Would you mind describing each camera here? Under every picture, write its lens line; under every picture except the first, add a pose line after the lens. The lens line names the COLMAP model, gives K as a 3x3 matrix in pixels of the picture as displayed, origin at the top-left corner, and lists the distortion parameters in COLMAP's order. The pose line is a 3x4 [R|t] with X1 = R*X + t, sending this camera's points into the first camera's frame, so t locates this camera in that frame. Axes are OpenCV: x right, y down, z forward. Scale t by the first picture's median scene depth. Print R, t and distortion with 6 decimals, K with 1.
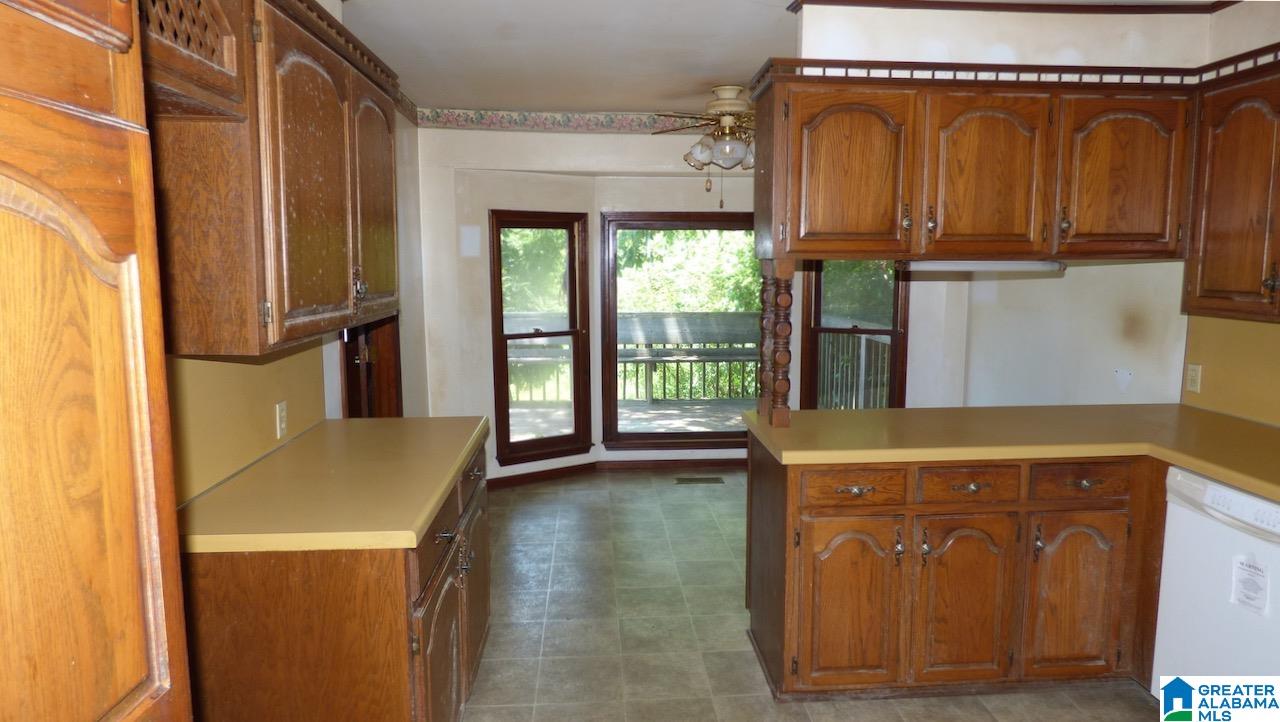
lens RADIAL K [[804.5, 0, 662.2], [0, 804.5, 357.4], [0, 0, 1]] dist [-0.012405, 0.001716]
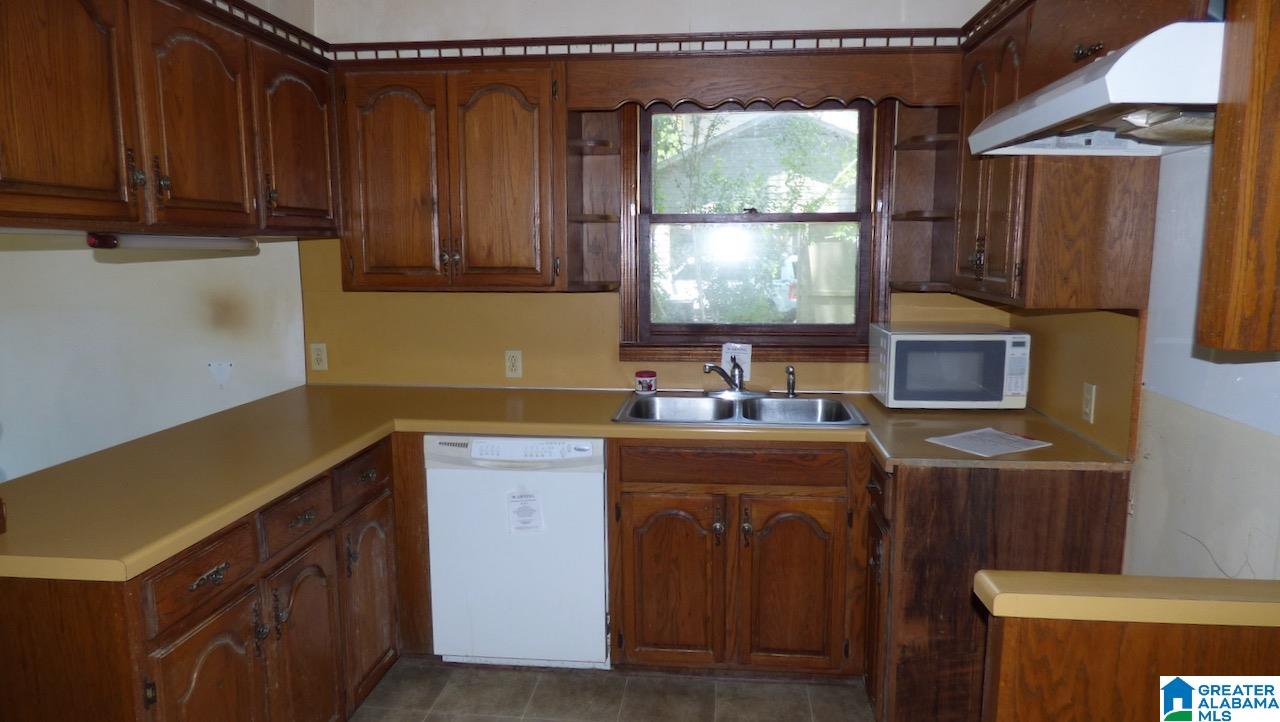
lens RADIAL K [[804.5, 0, 662.2], [0, 804.5, 357.4], [0, 0, 1]] dist [-0.012405, 0.001716]
pose [[0.174542, -0.131862, 0.975780, -0.294390], [0.121792, 0.986274, 0.111495, -0.039167], [-0.977088, 0.099381, 0.188206, 0.457778]]
